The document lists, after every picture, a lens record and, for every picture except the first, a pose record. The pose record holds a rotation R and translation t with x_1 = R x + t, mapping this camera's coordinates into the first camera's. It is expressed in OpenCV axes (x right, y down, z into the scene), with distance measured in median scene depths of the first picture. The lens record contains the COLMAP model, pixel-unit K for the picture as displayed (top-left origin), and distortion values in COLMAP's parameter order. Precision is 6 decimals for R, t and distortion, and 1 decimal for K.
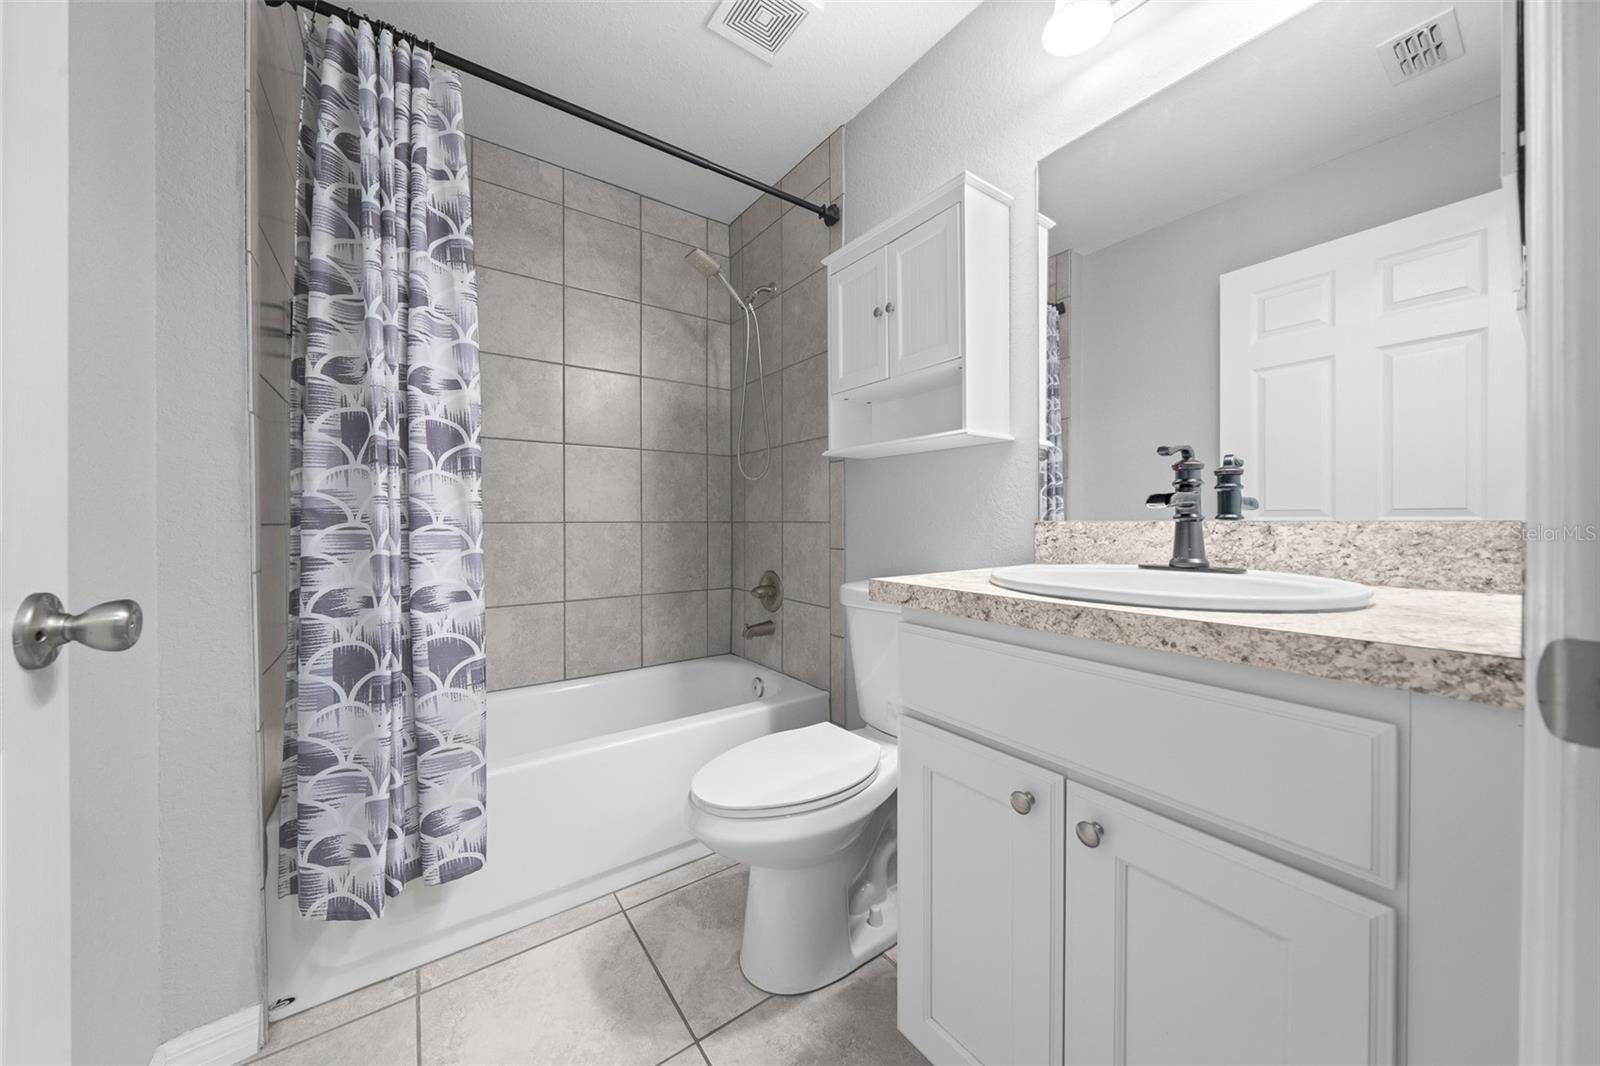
lens RADIAL K [[551.5, 0, 795.6], [0, 551.5, 522.2], [0, 0, 1]] dist [-0.005581, 0.000155]
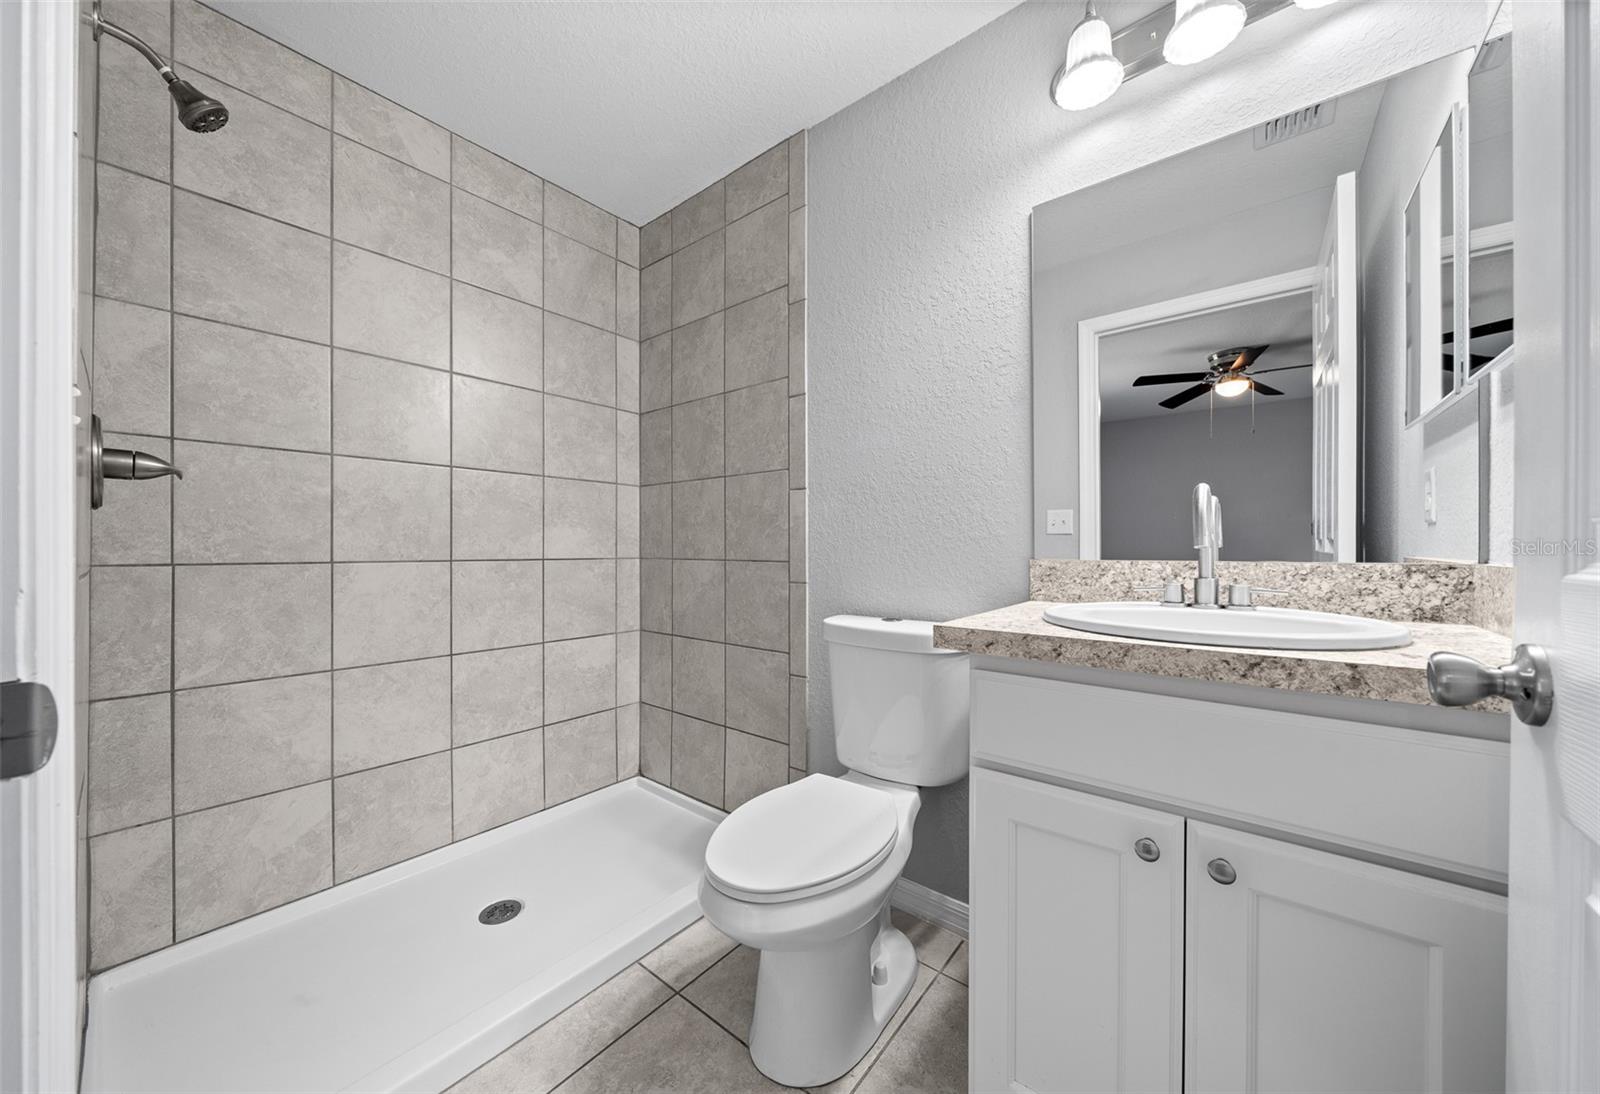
lens RADIAL K [[554.2, 0, 793.6], [0, 554.2, 549.2], [0, 0, 1]] dist [-0.004382, -0.000149]
pose [[0.969506, -0.005831, 0.244998, -0.150270], [0.006772, 0.999973, -0.003000, -0.011105], [-0.244974, 0.004567, 0.969519, 0.063922]]
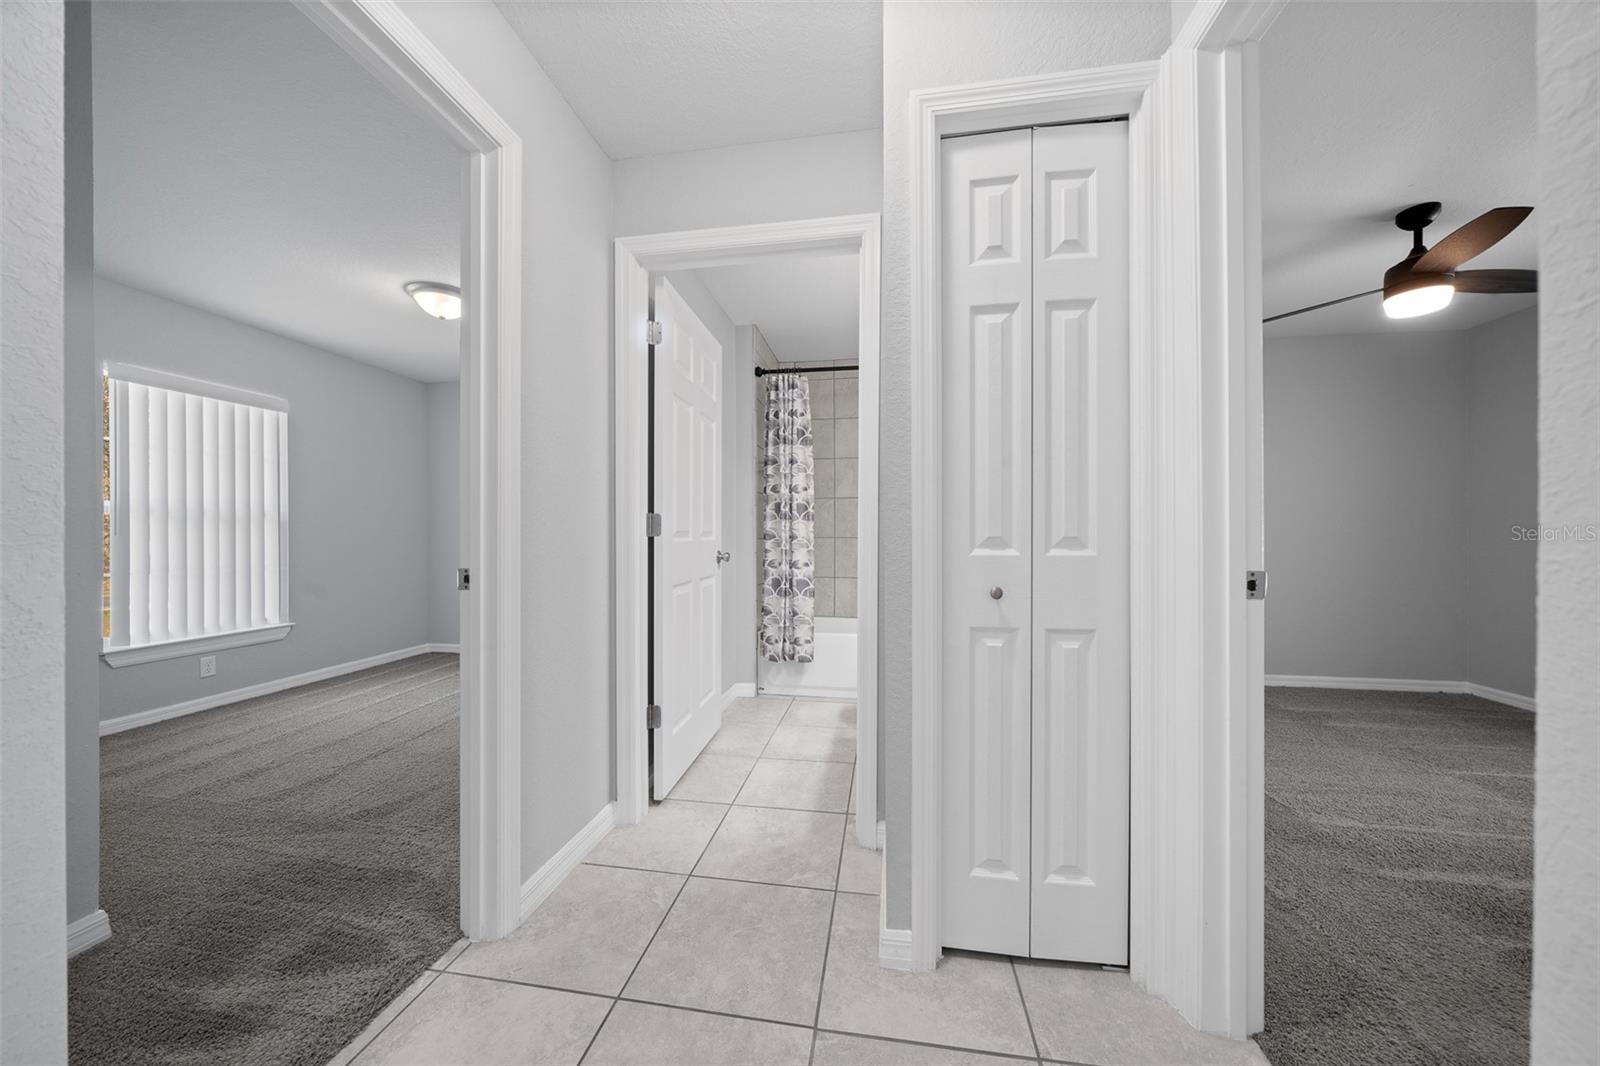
lens RADIAL K [[551.5, 0, 804.2], [0, 551.5, 534.7], [0, 0, 1]] dist [-0.005581, 0.000155]
pose [[0.721709, 0.003655, -0.692187, 1.446266], [-0.003943, 0.999992, 0.001170, -0.023201], [0.692185, 0.001885, 0.721717, -1.130518]]
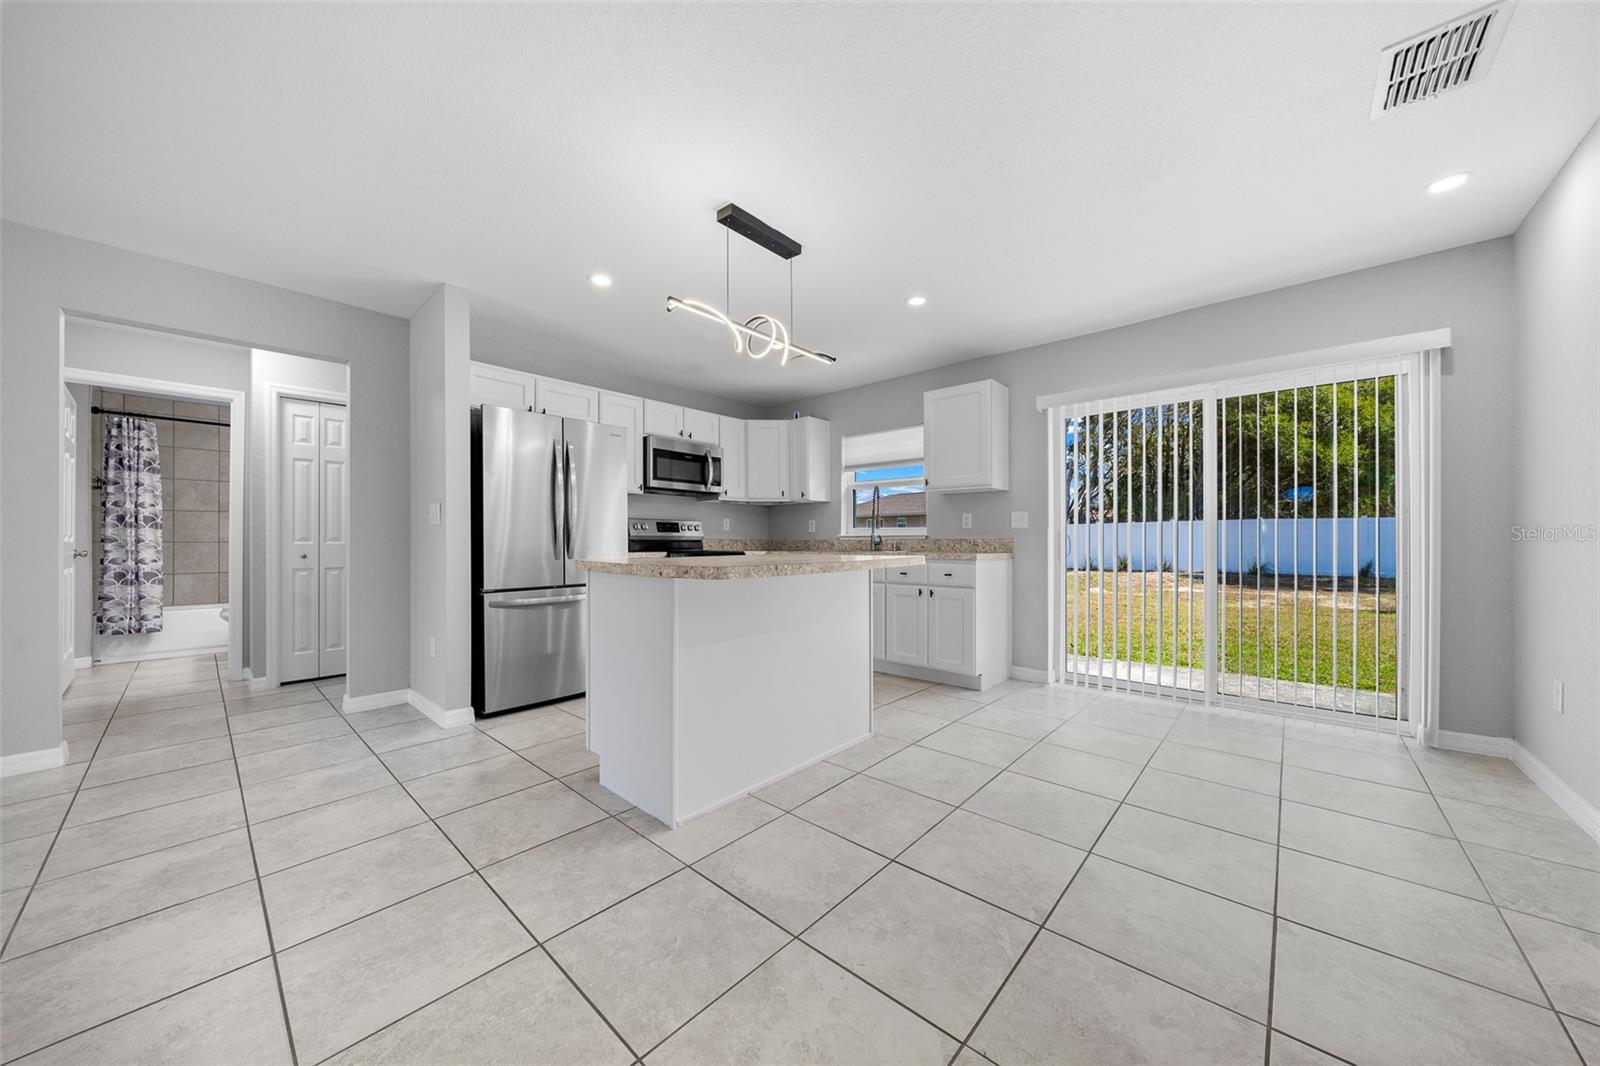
lens RADIAL K [[551.5, 0, 793.8], [0, 551.5, 539.0], [0, 0, 1]] dist [-0.005581, 0.000155]
pose [[0.976822, -0.000089, 0.214054, 3.167722], [0.001951, 0.999962, -0.008488, 0.024706], [-0.214045, 0.008709, 0.976785, -3.983169]]
